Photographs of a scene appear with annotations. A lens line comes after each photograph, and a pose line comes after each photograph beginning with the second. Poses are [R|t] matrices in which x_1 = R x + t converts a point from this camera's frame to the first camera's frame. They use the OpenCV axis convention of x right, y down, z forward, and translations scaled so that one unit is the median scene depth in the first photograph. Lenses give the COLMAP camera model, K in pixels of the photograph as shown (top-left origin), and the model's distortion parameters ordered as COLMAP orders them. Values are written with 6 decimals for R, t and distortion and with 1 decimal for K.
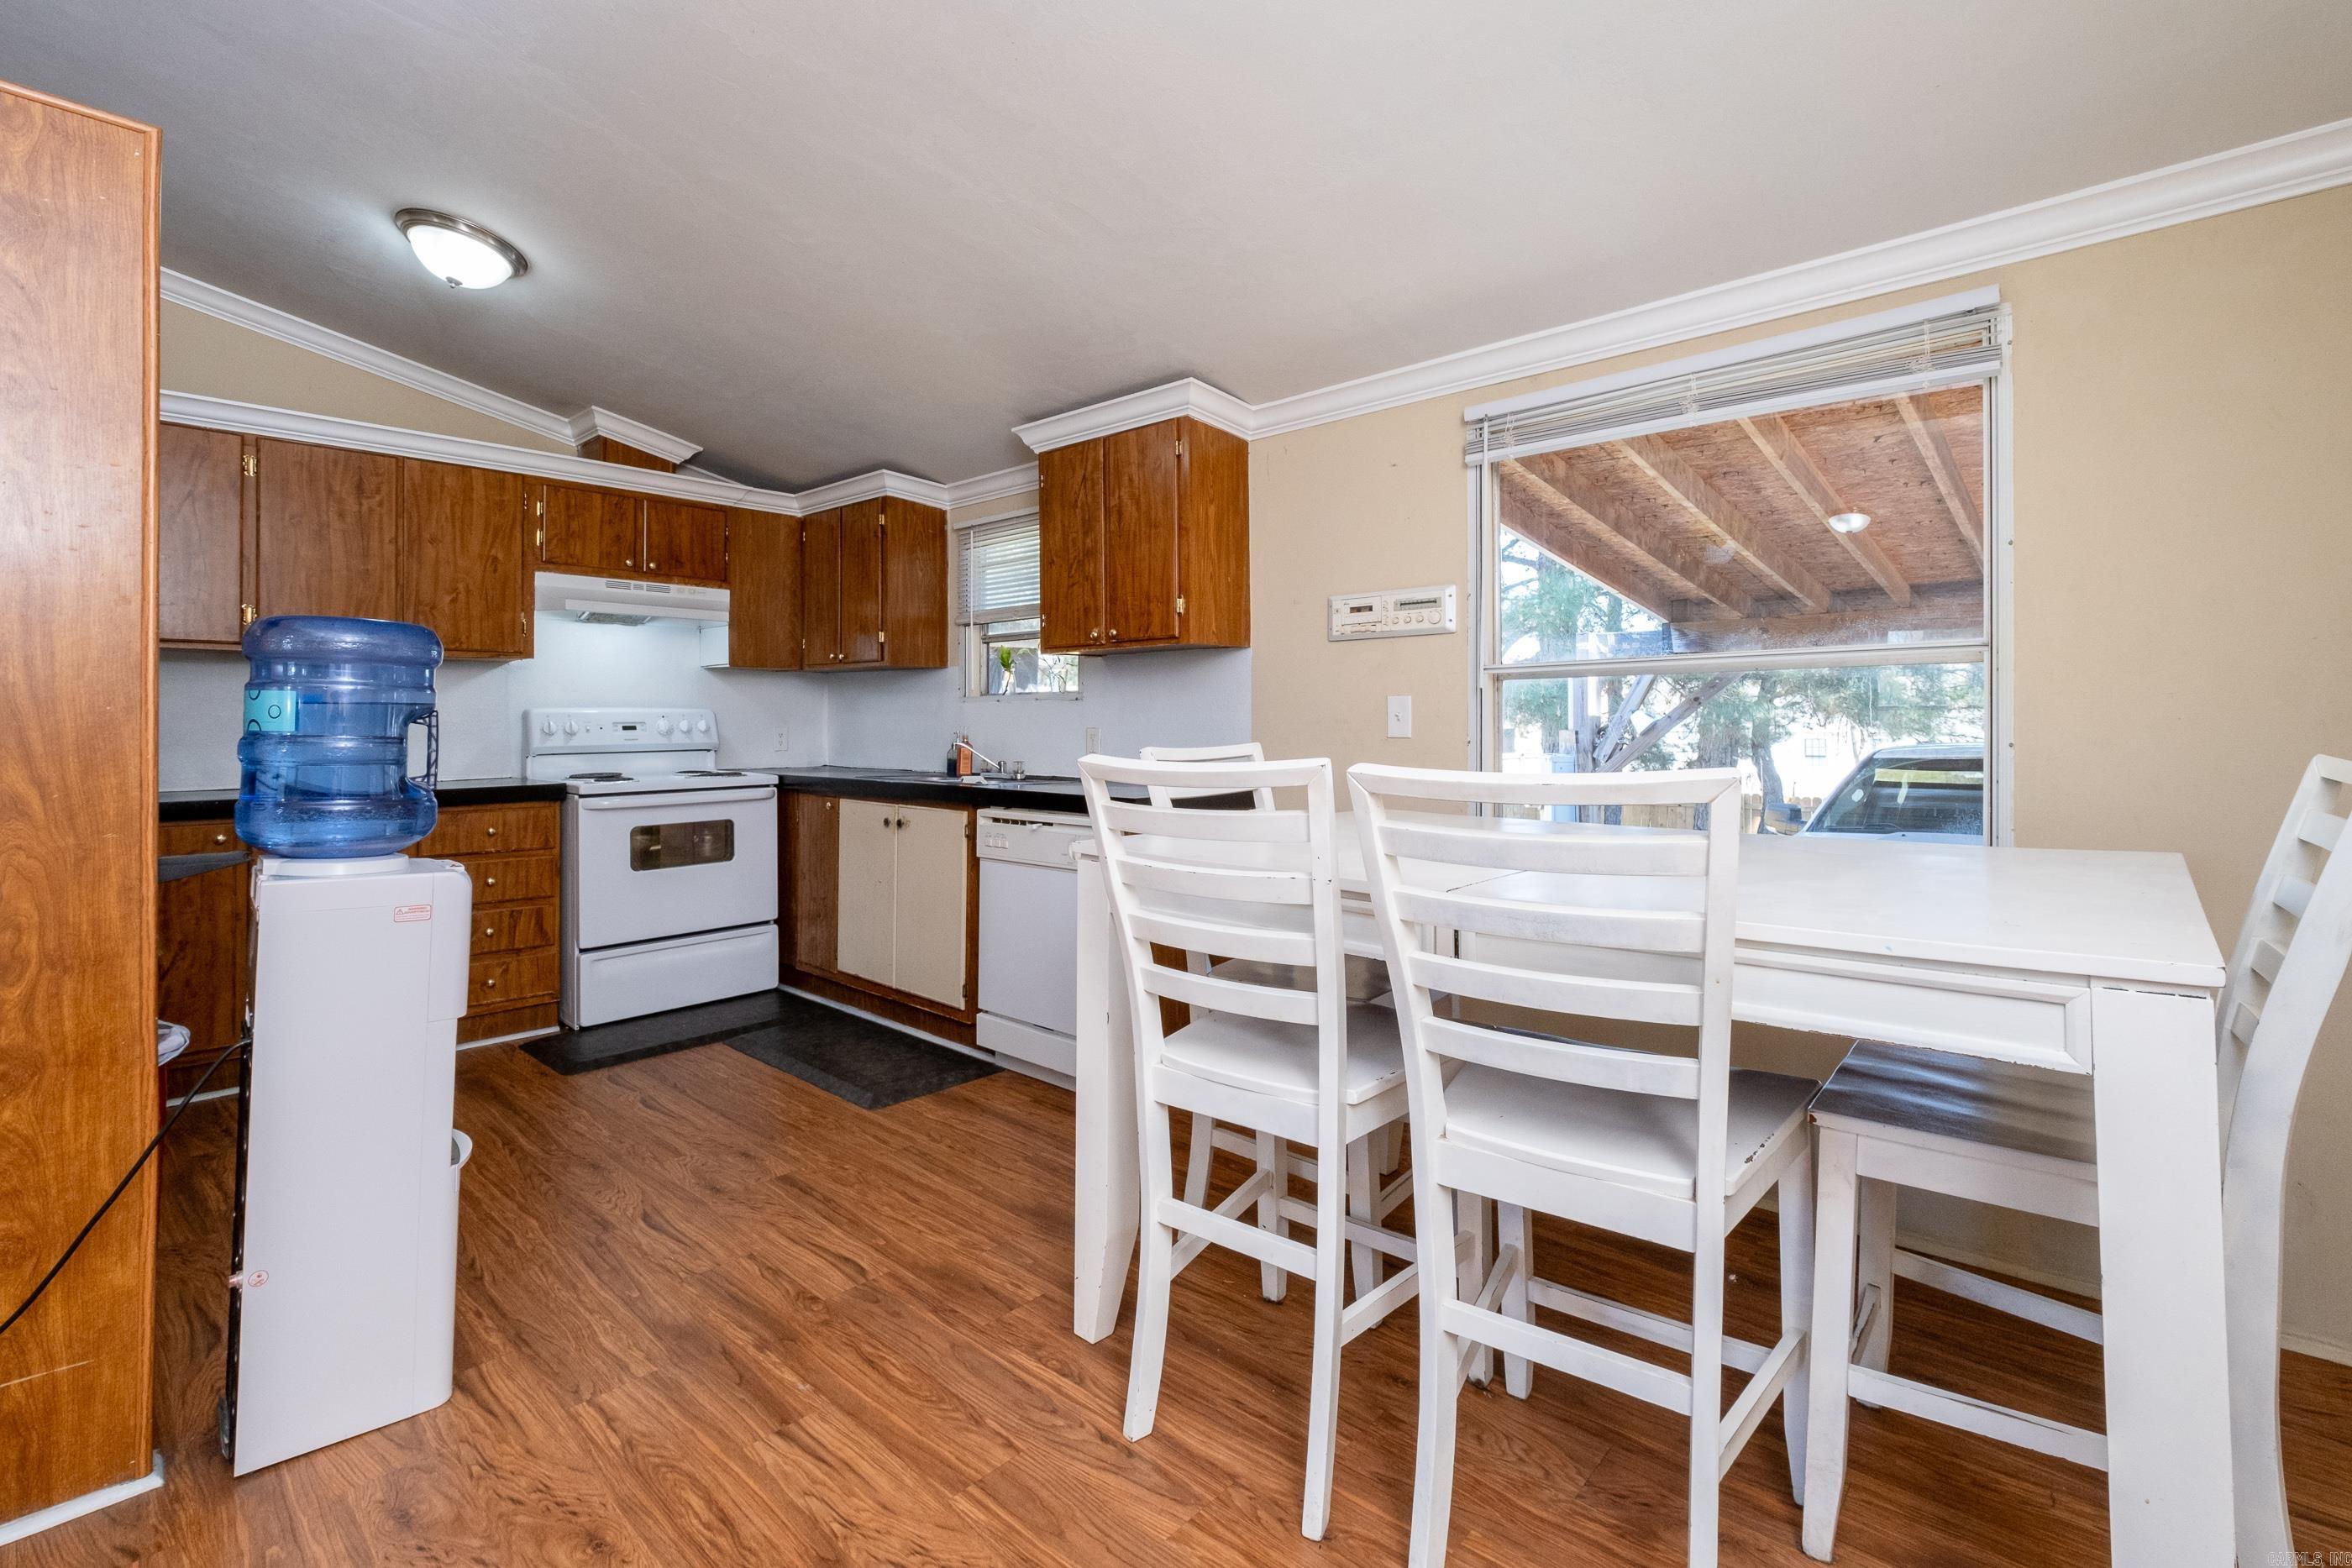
lens RADIAL K [[1021.7, 0, 1182.3], [0, 1021.7, 712.1], [0, 0, 1]] dist [0.000118, 0.000177]
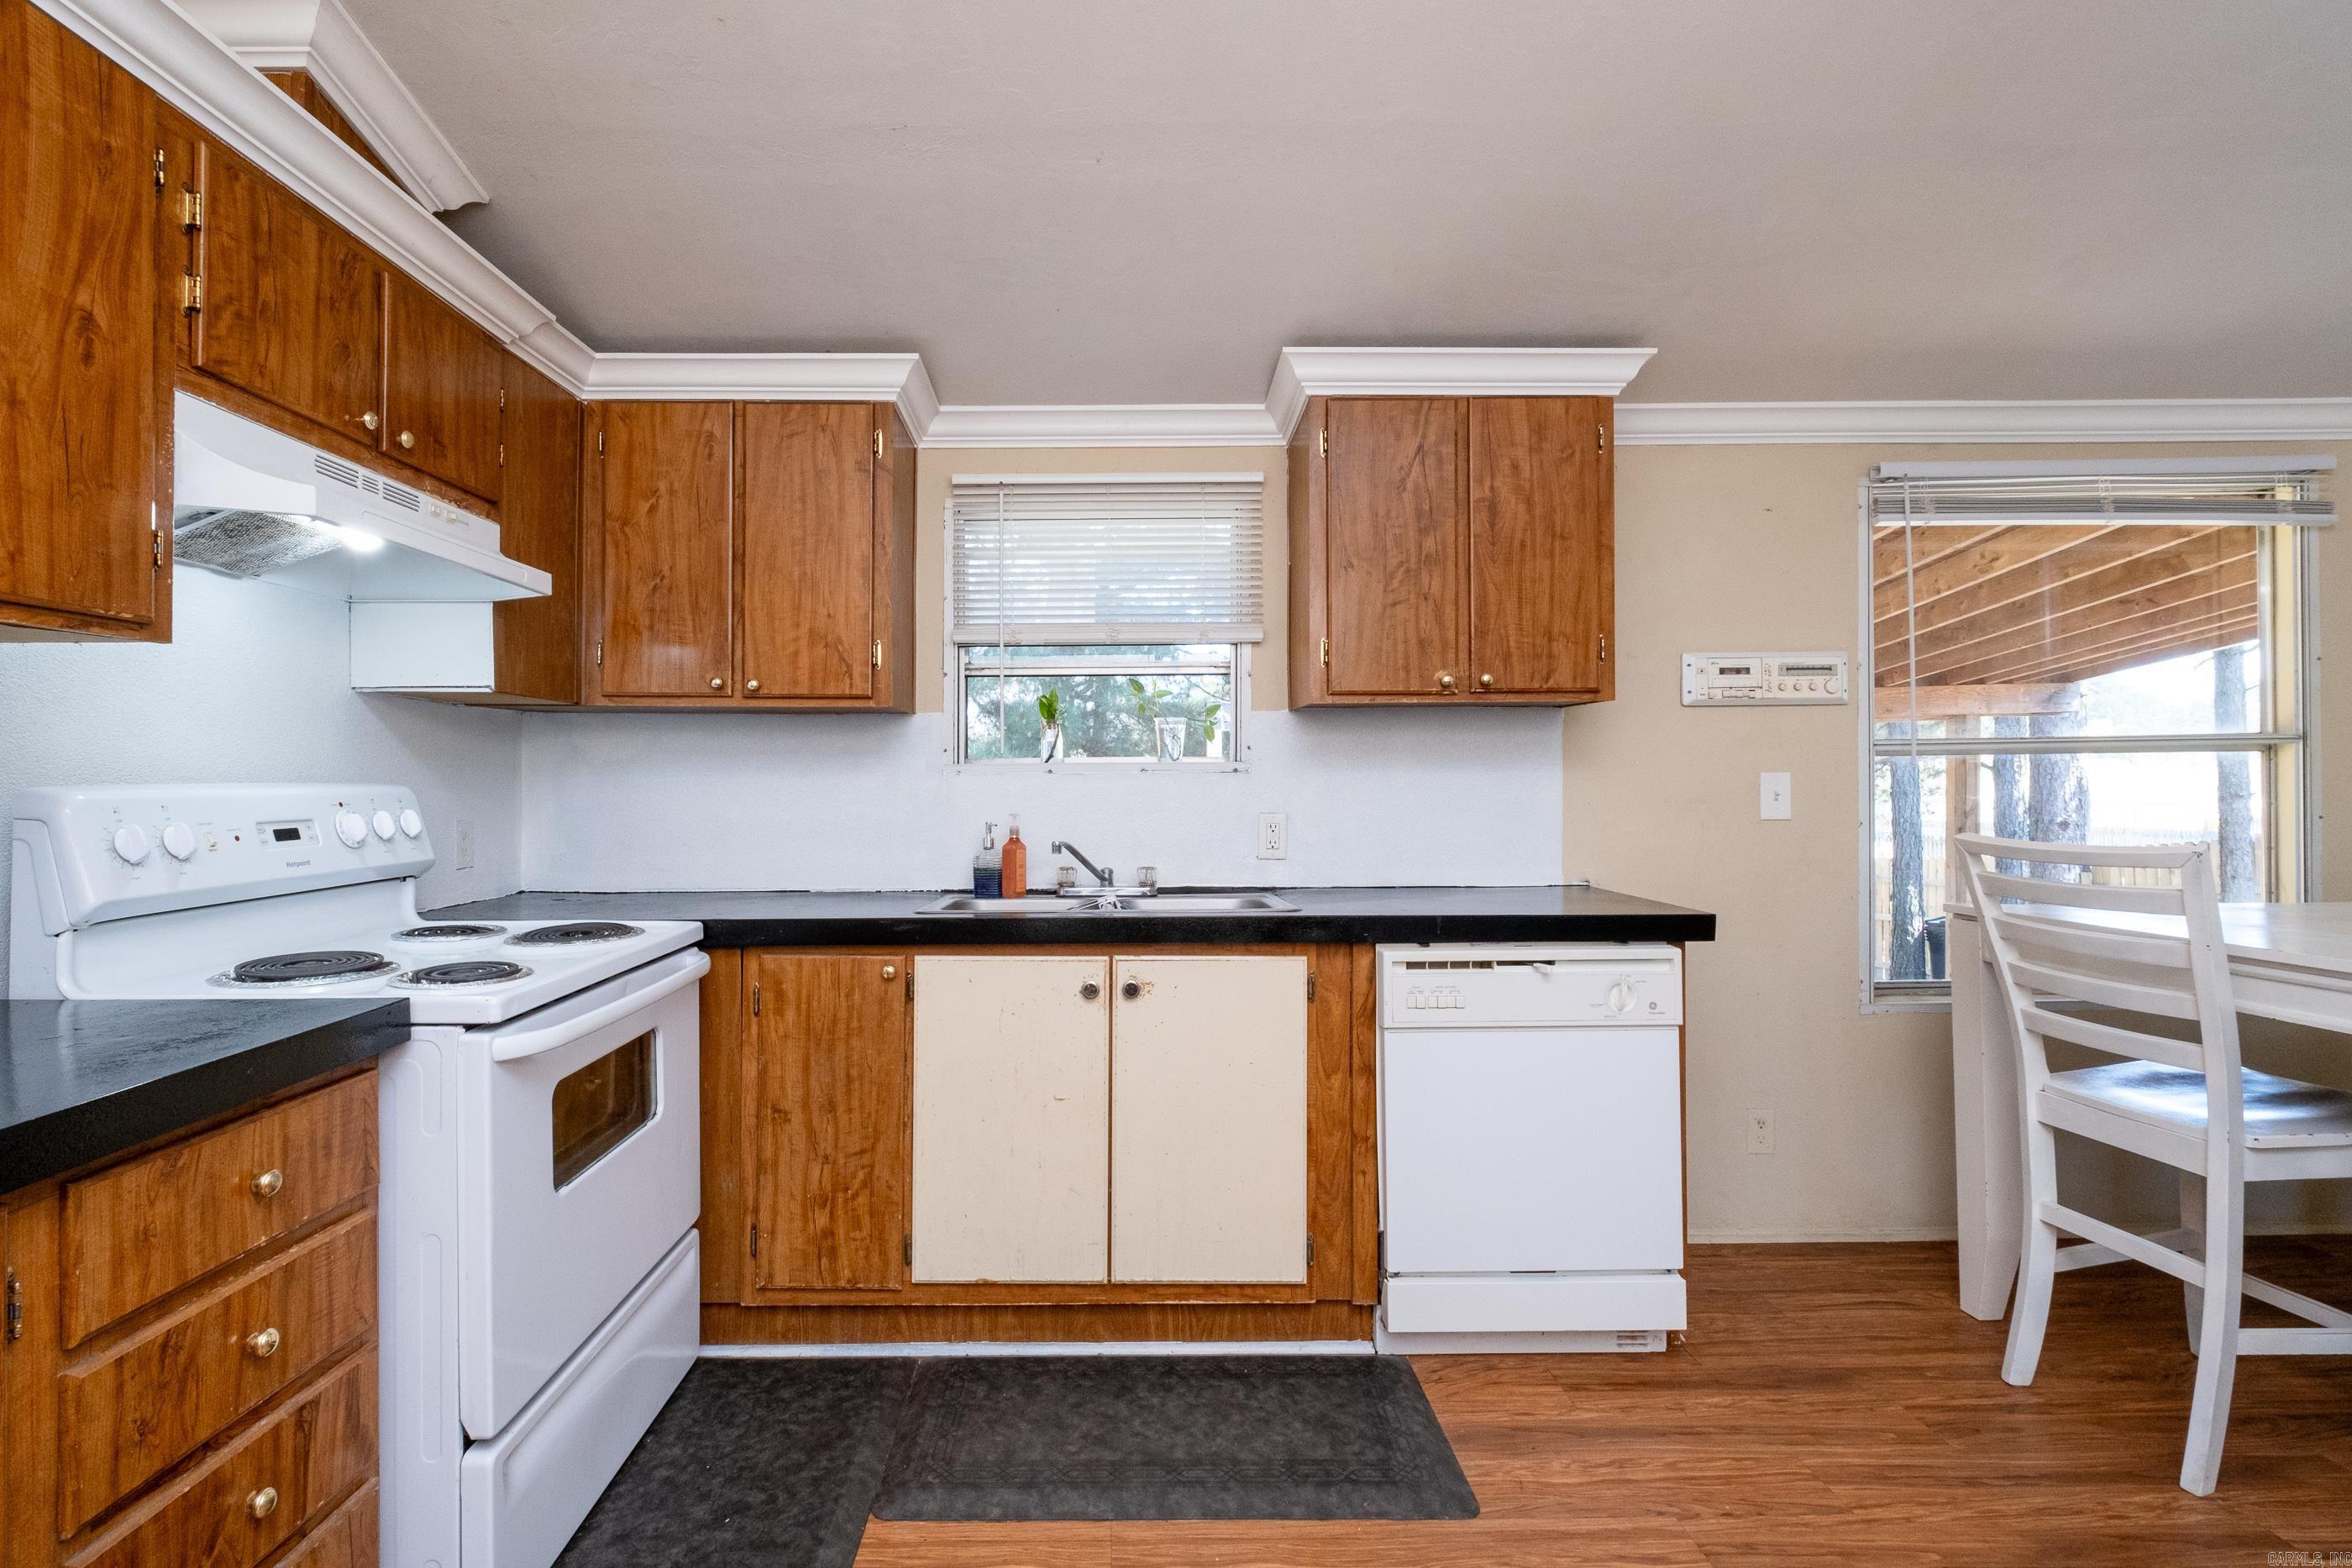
lens RADIAL K [[1049.6, 0, 1166.8], [0, 1049.6, 776.4], [0, 0, 1]] dist [-0.001511, -0.000589]
pose [[0.754753, 0.001081, 0.656008, -0.682489], [-0.002362, 0.999997, 0.001070, -0.010527], [-0.656005, -0.002357, 0.754753, 0.578241]]
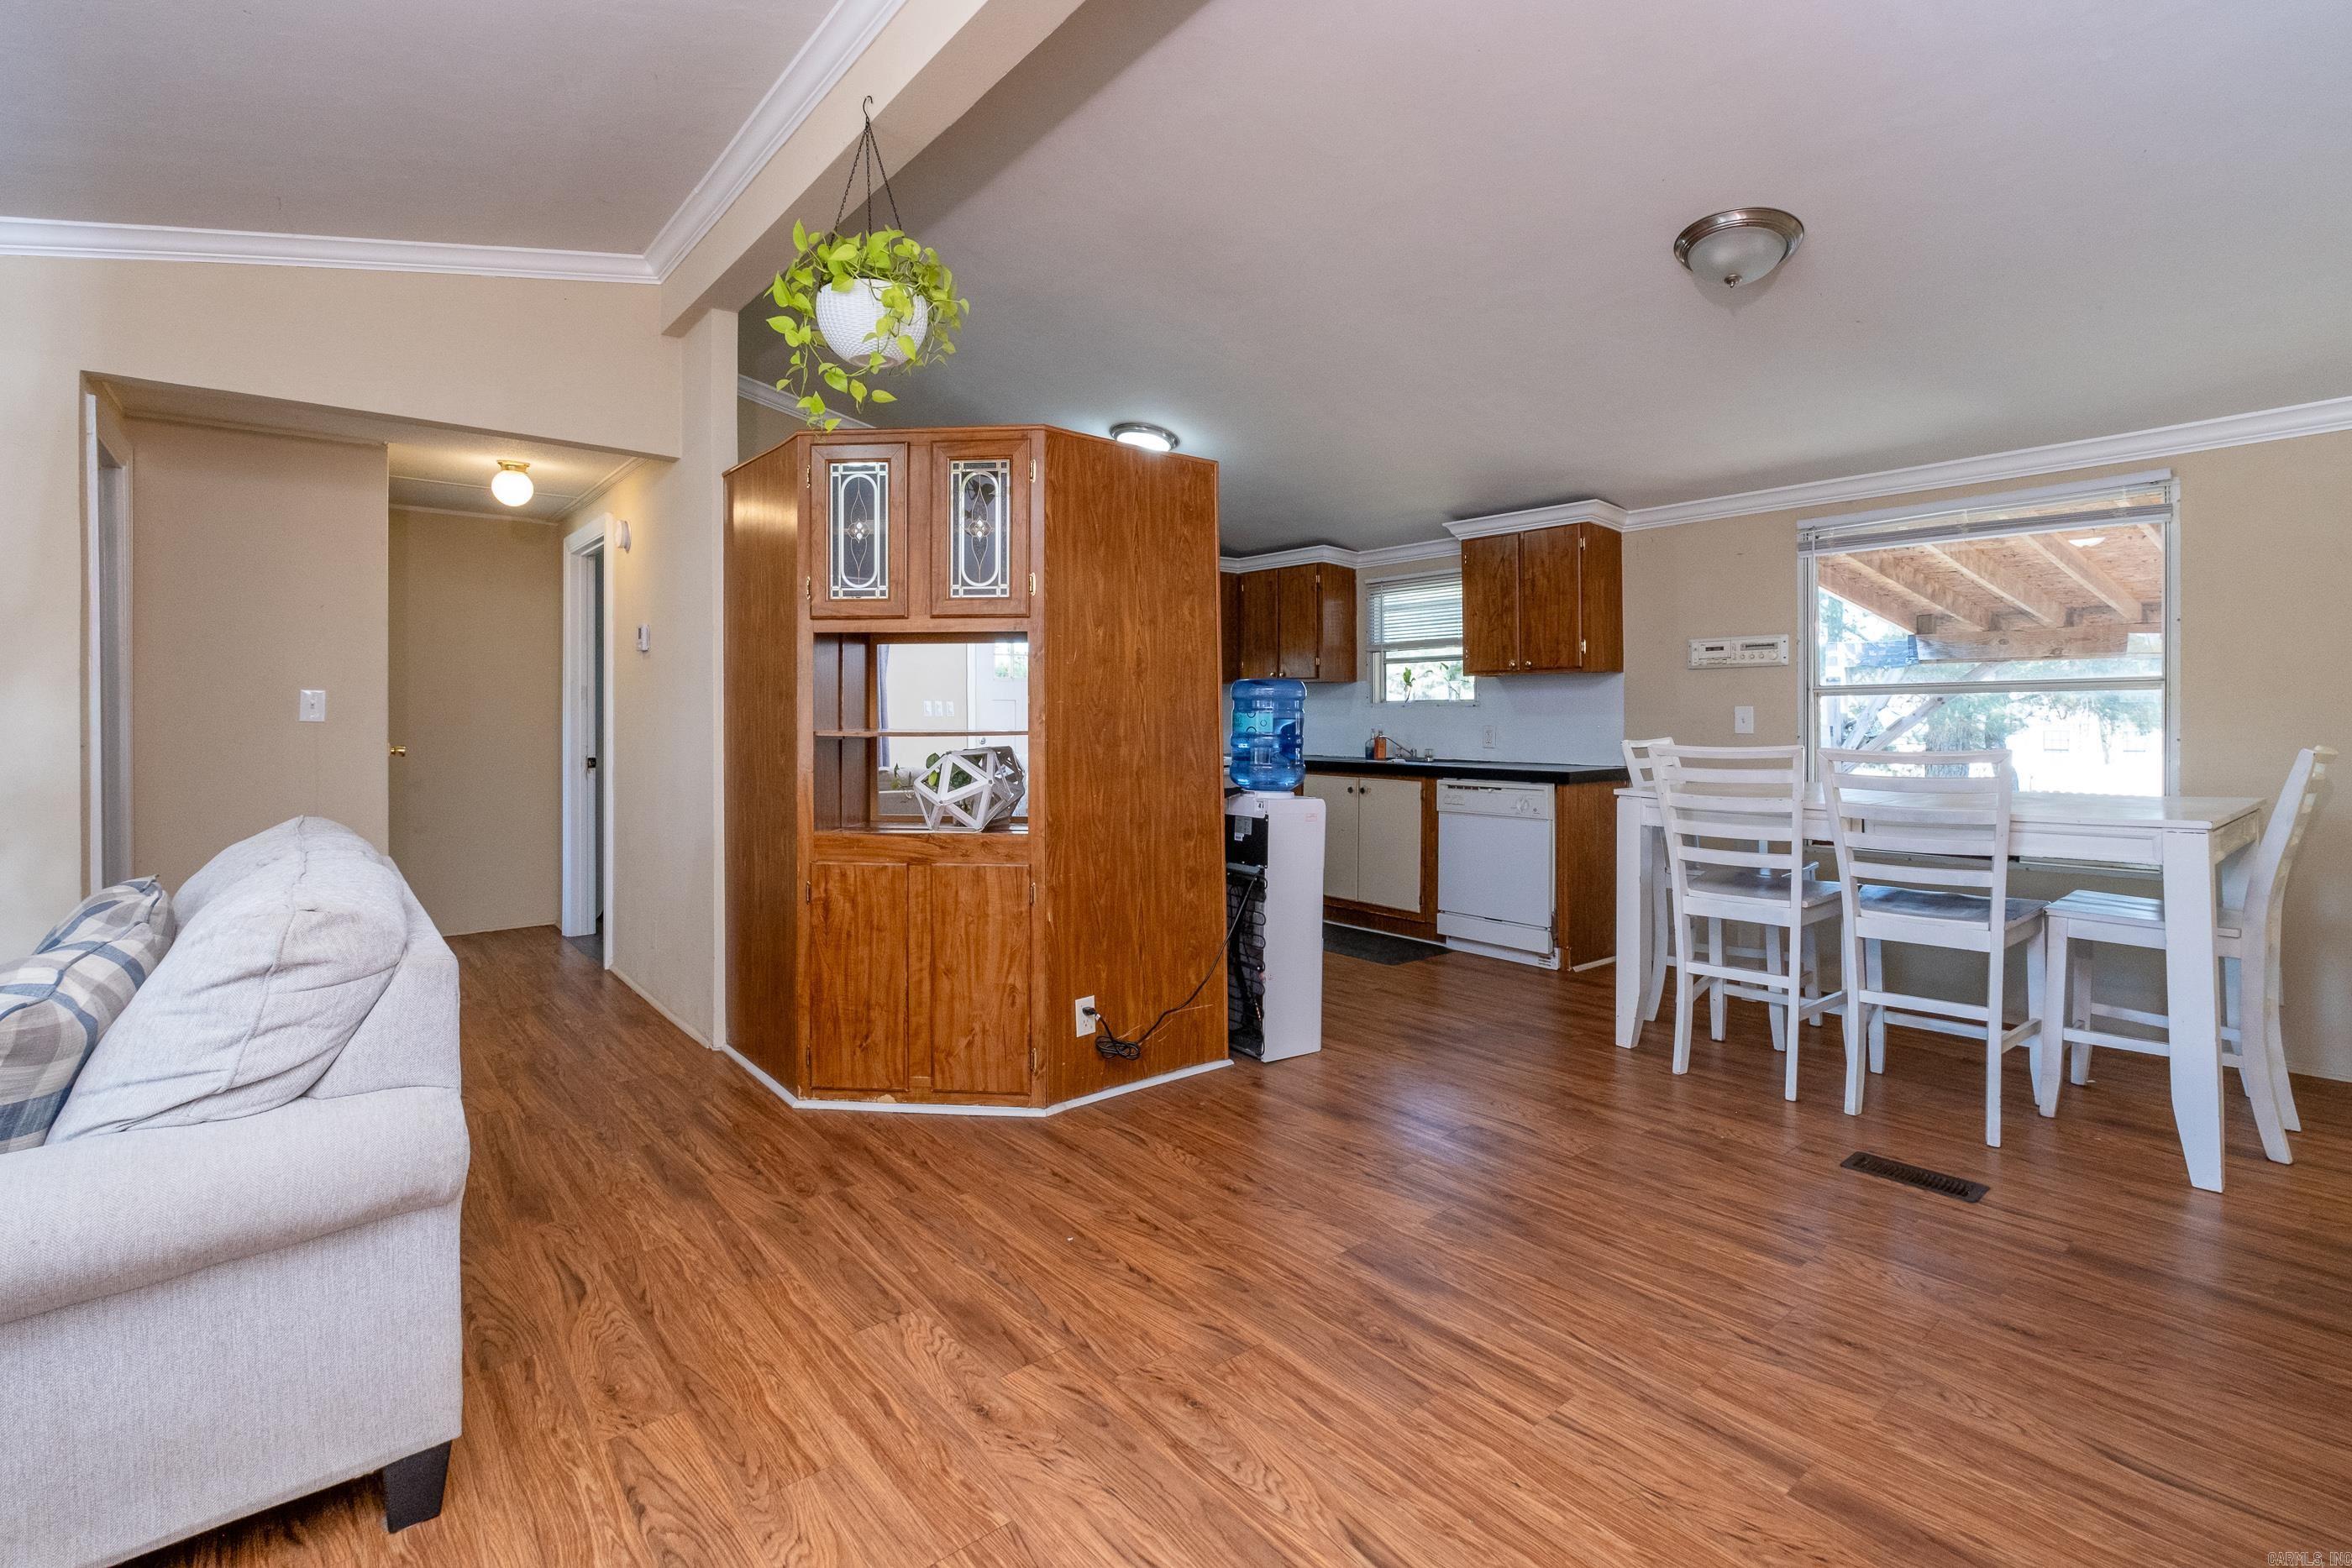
lens RADIAL K [[1021.7, 0, 1182.3], [0, 1021.7, 712.1], [0, 0, 1]] dist [0.000118, 0.000177]
pose [[0.988331, -0.002364, -0.152300, -0.329797], [0.003712, 0.999956, 0.008568, -0.020147], [0.152273, -0.009033, 0.988297, -0.542626]]
